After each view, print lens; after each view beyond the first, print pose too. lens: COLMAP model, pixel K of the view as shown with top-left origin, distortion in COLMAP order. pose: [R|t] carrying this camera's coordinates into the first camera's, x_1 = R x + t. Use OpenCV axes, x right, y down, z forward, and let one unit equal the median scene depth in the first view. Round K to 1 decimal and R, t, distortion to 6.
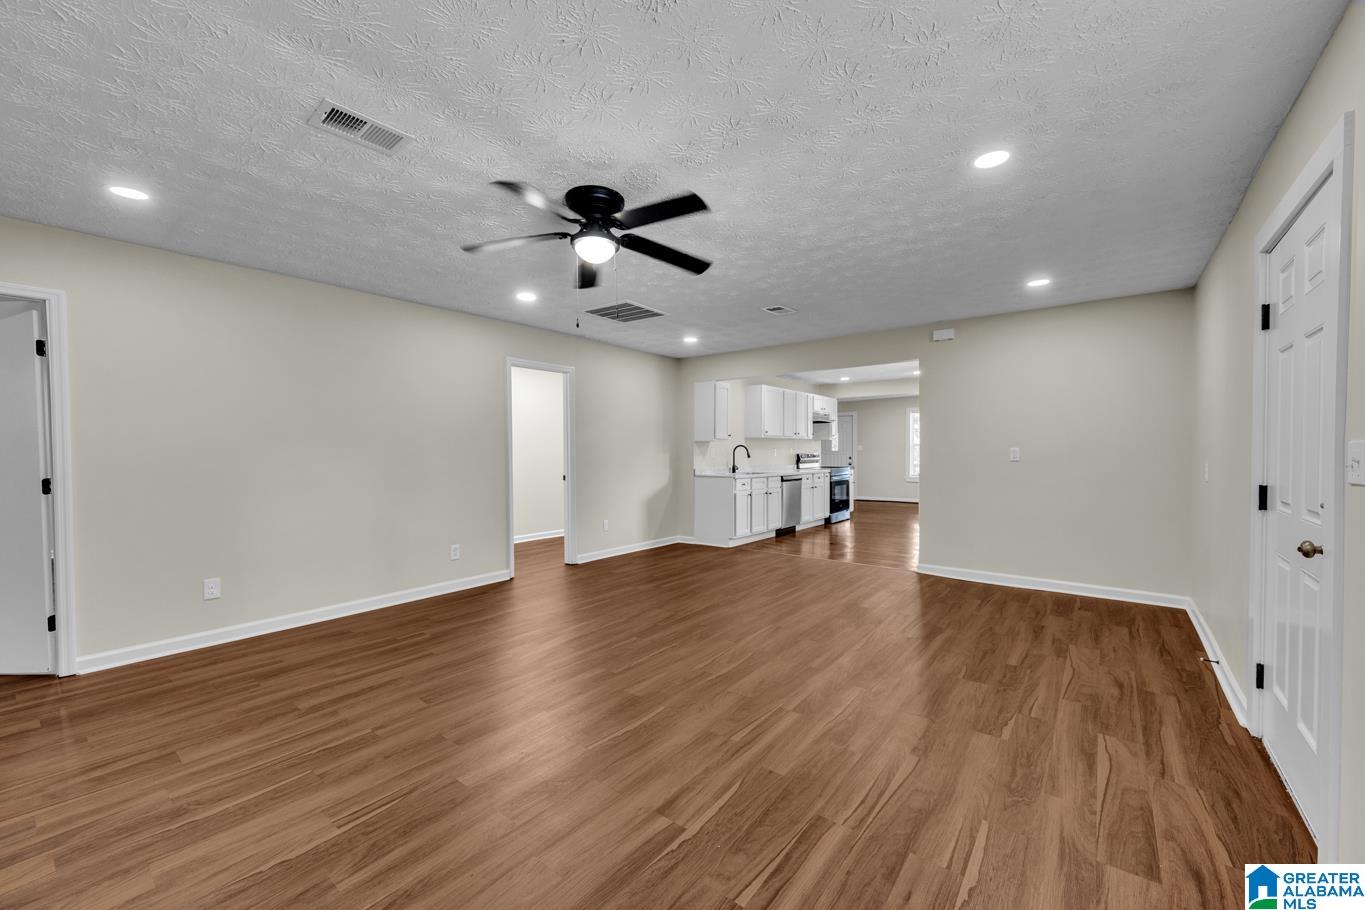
lens RADIAL K [[535.3, 0, 682.3], [0, 535.3, 459.4], [0, 0, 1]] dist [-0.000557, -0.000027]
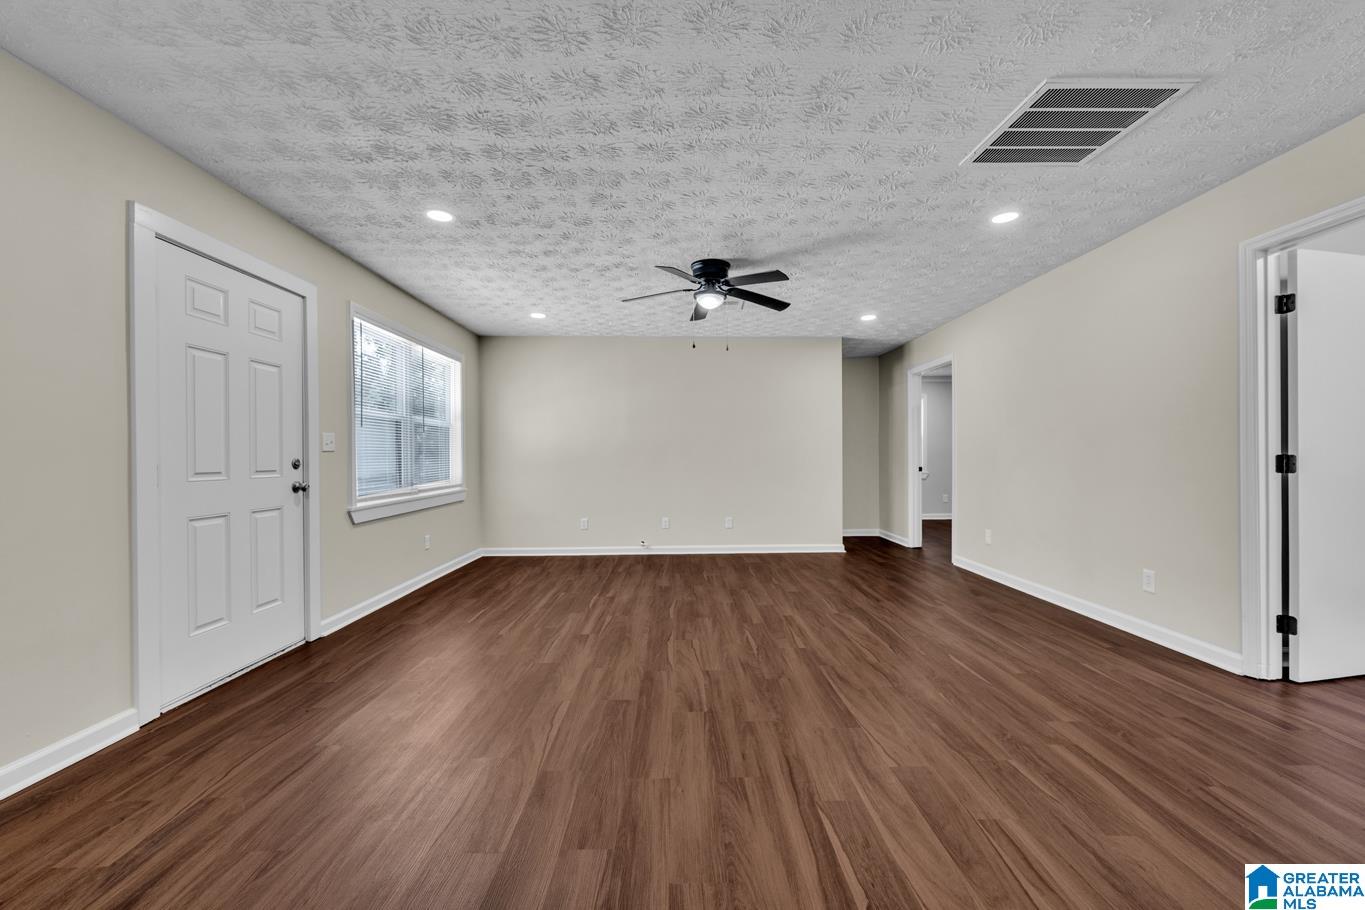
lens RADIAL K [[535.3, 0, 682.3], [0, 535.3, 459.4], [0, 0, 1]] dist [-0.000557, -0.000027]
pose [[-0.778979, 0.010217, -0.626966, 0.451416], [-0.003504, 0.999781, 0.020646, 0.008719], [0.627040, 0.018280, -0.778773, 1.154896]]
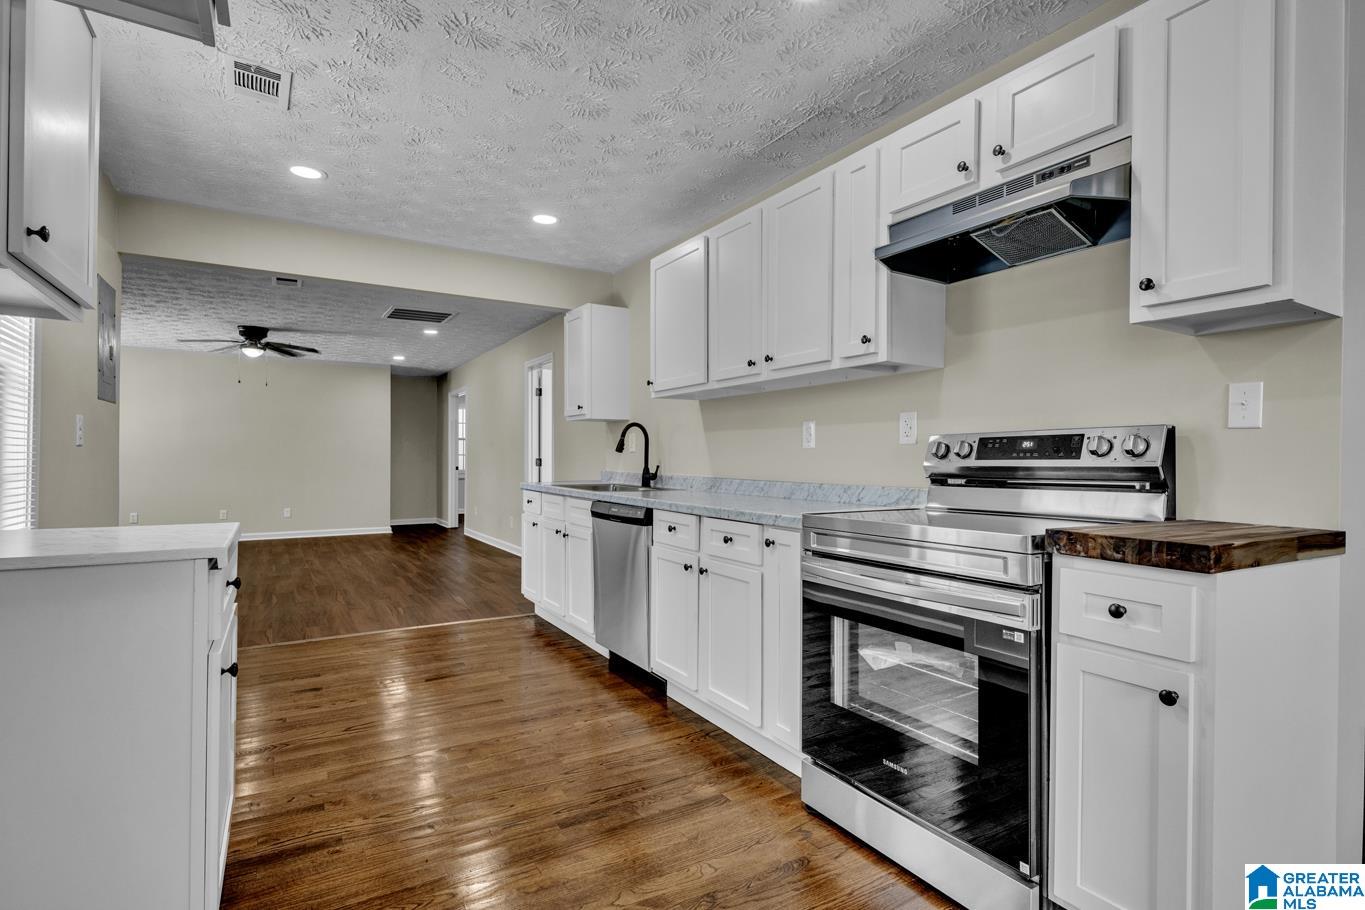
lens RADIAL K [[668.9, 0, 678.2], [0, 668.9, 458.2], [0, 0, 1]] dist [-0.001444, -0.000149]
pose [[-0.353276, 0.001714, -0.935518, 0.954662], [-0.016068, 0.999840, 0.007899, -0.004464], [0.935381, 0.017822, -0.353192, 1.944211]]
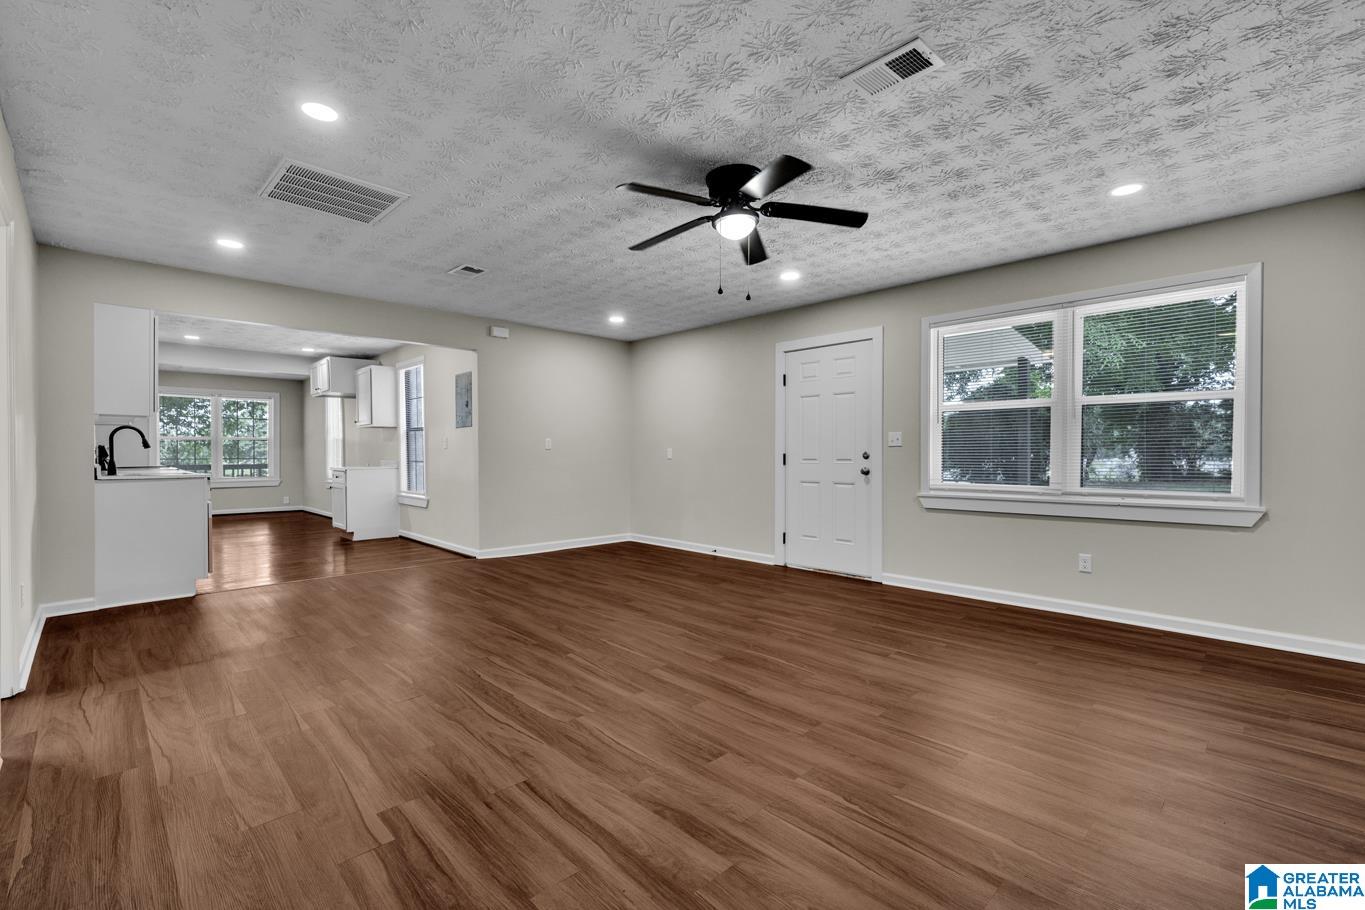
lens RADIAL K [[605.8, 0, 678.4], [0, 605.8, 459.3], [0, 0, 1]] dist [0.000516, 0.000000]
pose [[0.134858, -0.004740, 0.990854, -0.728226], [0.017062, 0.999851, 0.002461, 0.027763], [-0.990718, 0.016574, 0.134919, 0.527131]]
